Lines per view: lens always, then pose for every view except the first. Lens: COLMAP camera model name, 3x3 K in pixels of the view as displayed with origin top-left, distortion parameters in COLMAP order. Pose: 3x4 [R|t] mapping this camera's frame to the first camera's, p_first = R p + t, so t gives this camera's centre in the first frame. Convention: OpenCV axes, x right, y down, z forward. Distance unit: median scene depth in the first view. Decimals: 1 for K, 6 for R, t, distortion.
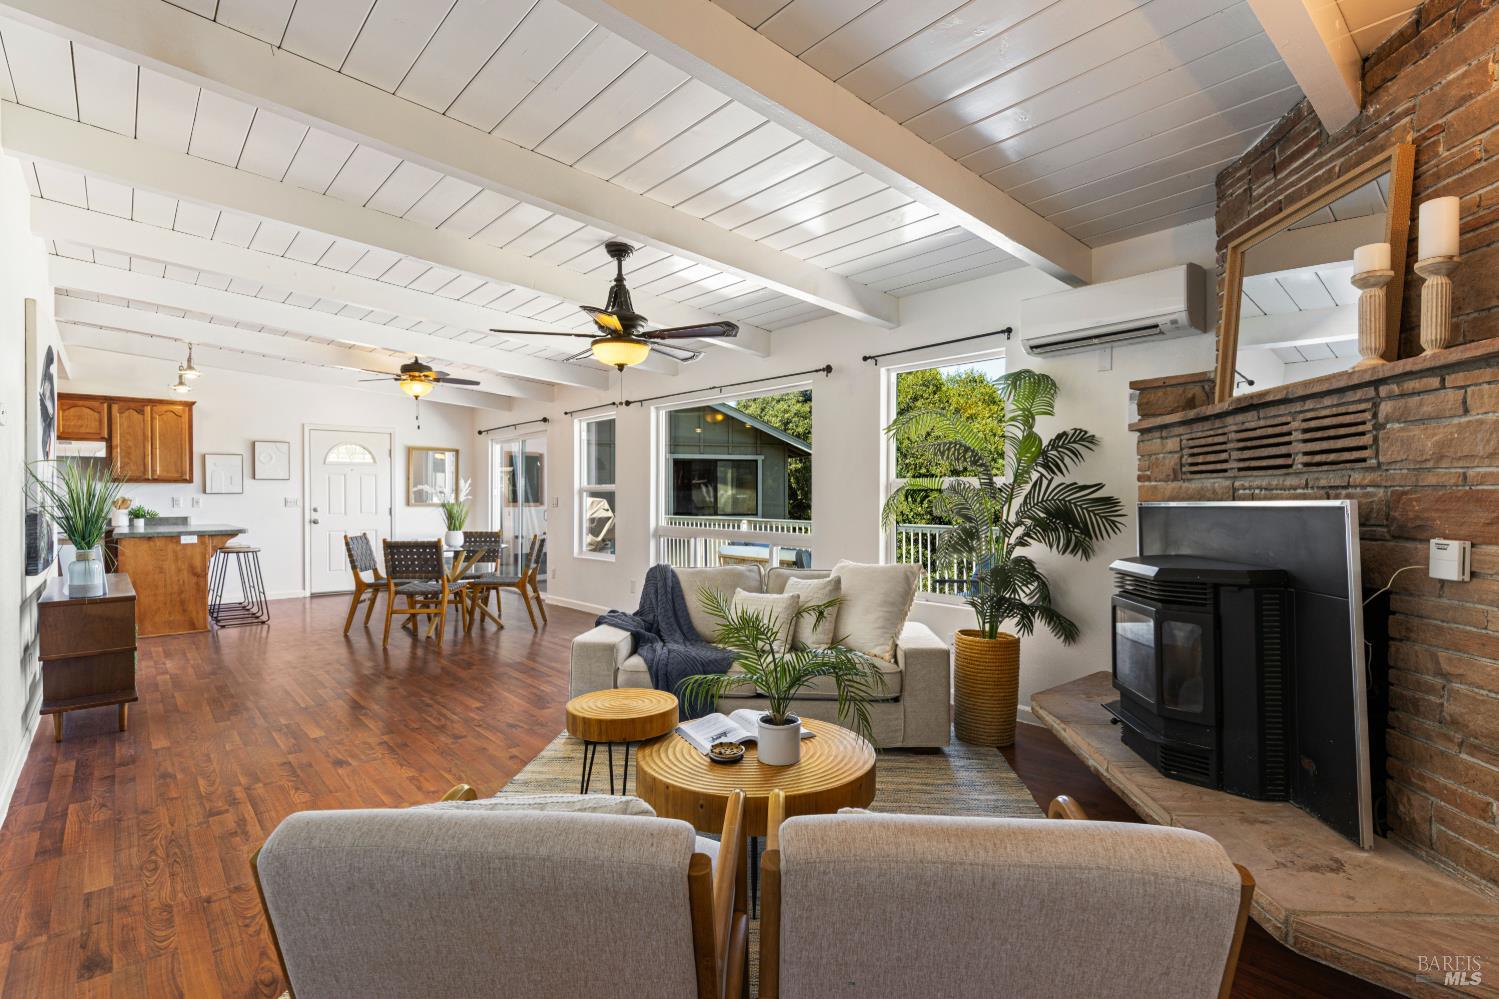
lens RADIAL K [[734.9, 0, 745.2], [0, 734.9, 498.4], [0, 0, 1]] dist [0.003442, -0.000733]
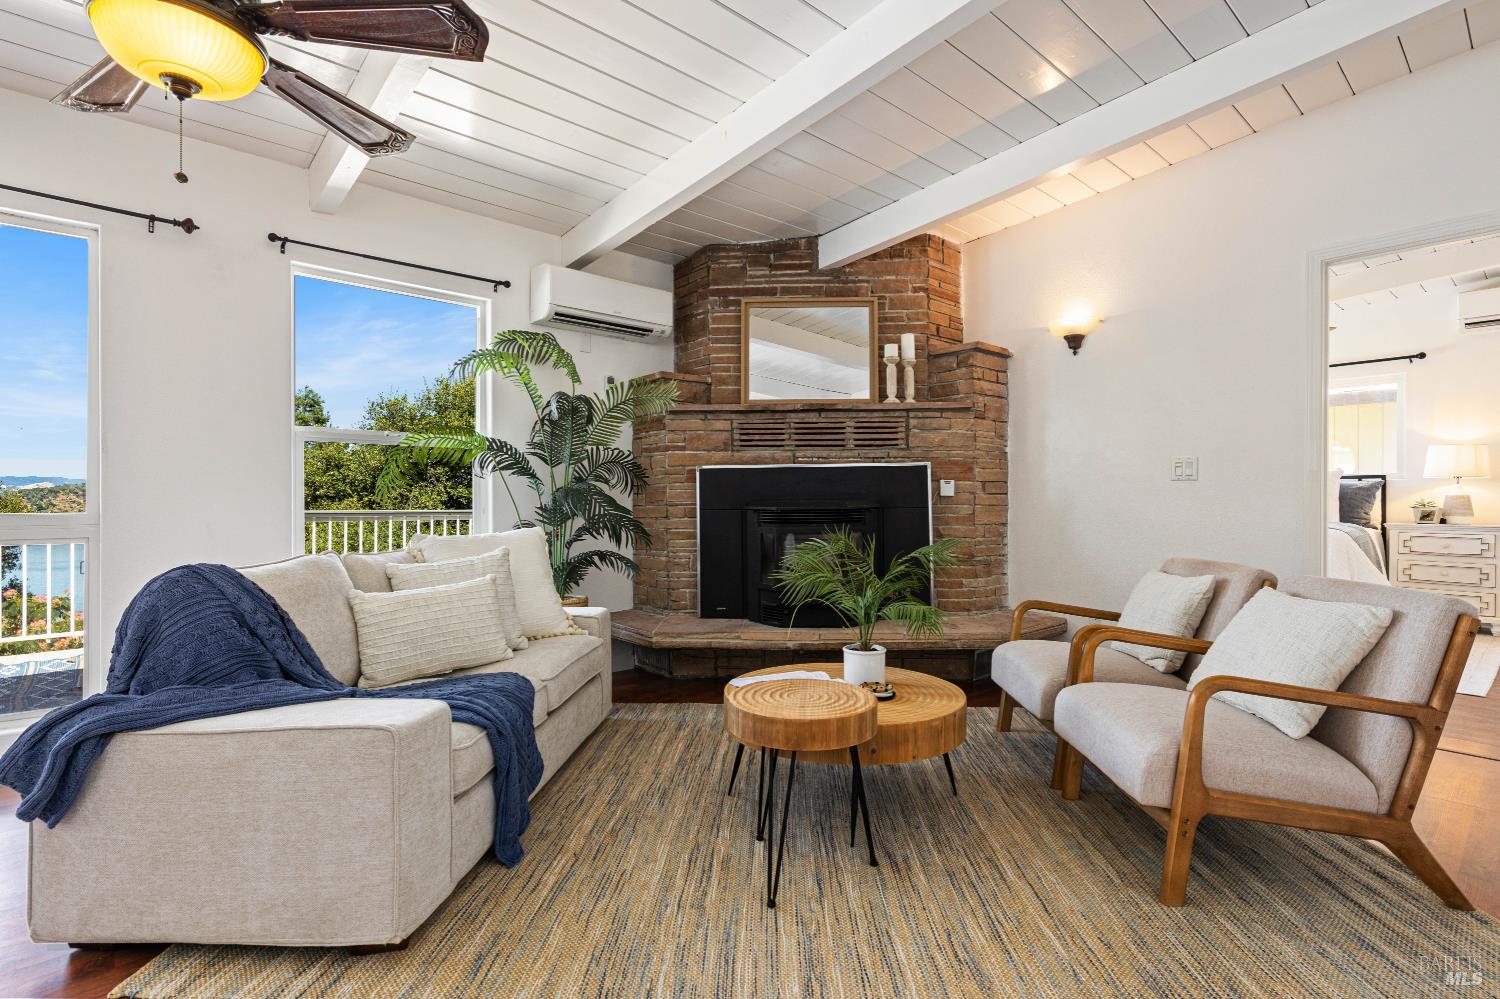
lens RADIAL K [[735.4, 0, 757.5], [0, 735.4, 499.9], [0, 0, 1]] dist [0.003442, -0.000733]
pose [[-0.043032, 0.001341, 0.999073, -1.046846], [0.000282, 0.999999, -0.001331, 0.090480], [-0.999074, 0.000225, -0.043032, 1.238966]]
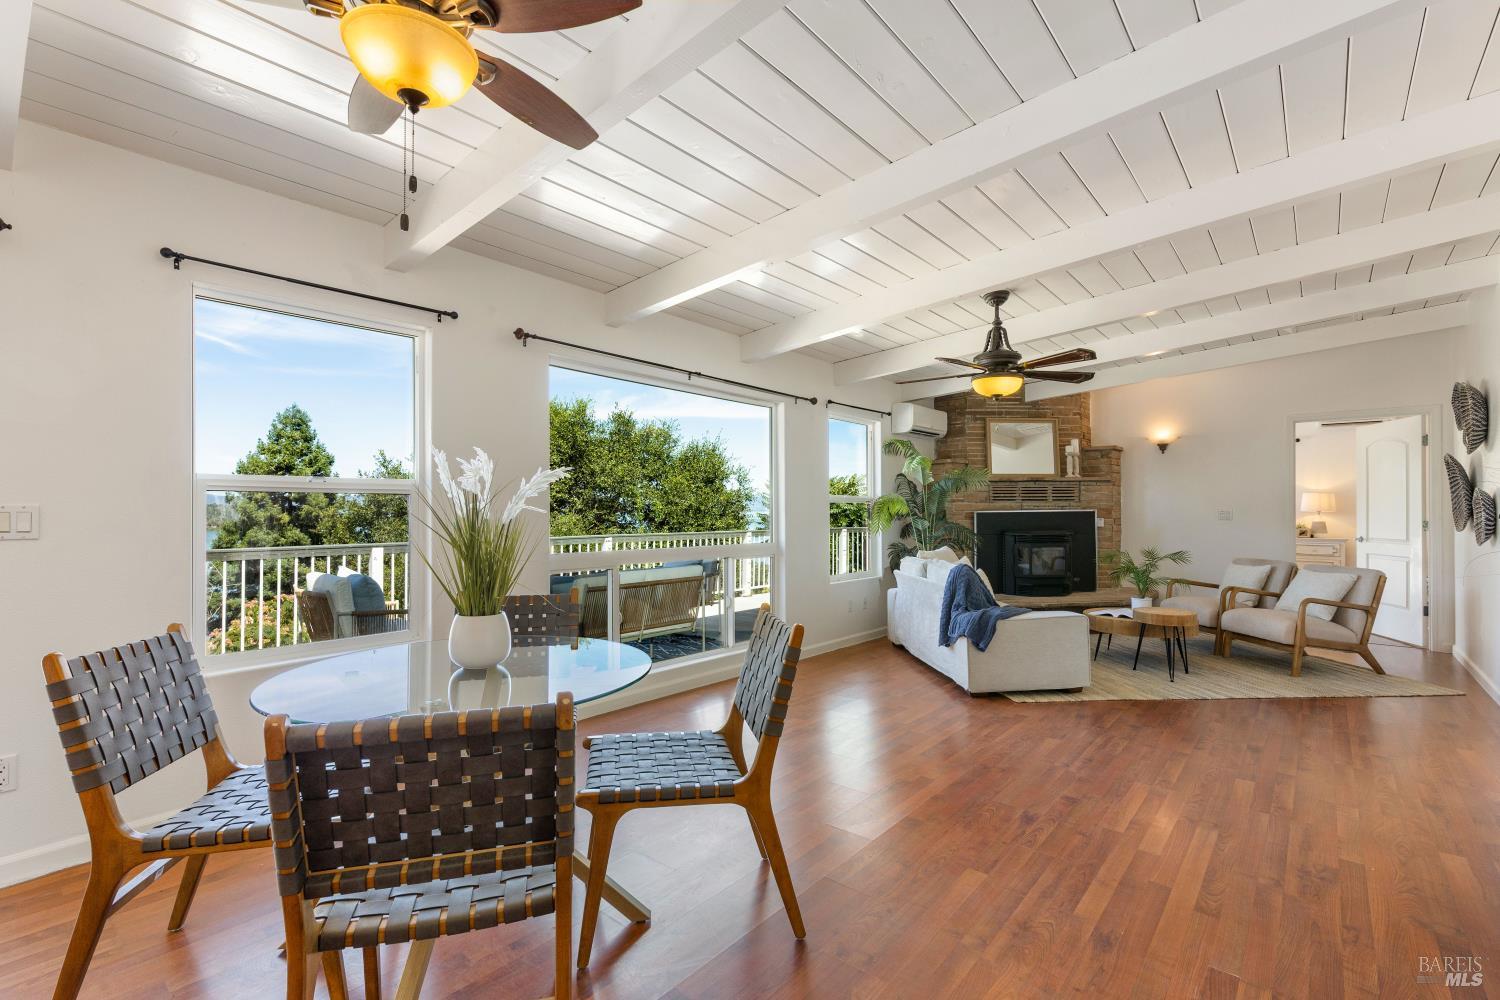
lens RADIAL K [[680.8, 0, 759.9], [0, 680.8, 506.5], [0, 0, 1]] dist [0.002035, -0.000054]
pose [[-0.178921, 0.006331, 0.983843, -2.057613], [0.001176, 0.999980, -0.006221, 0.005202], [-0.983863, 0.000044, -0.178924, 2.762875]]
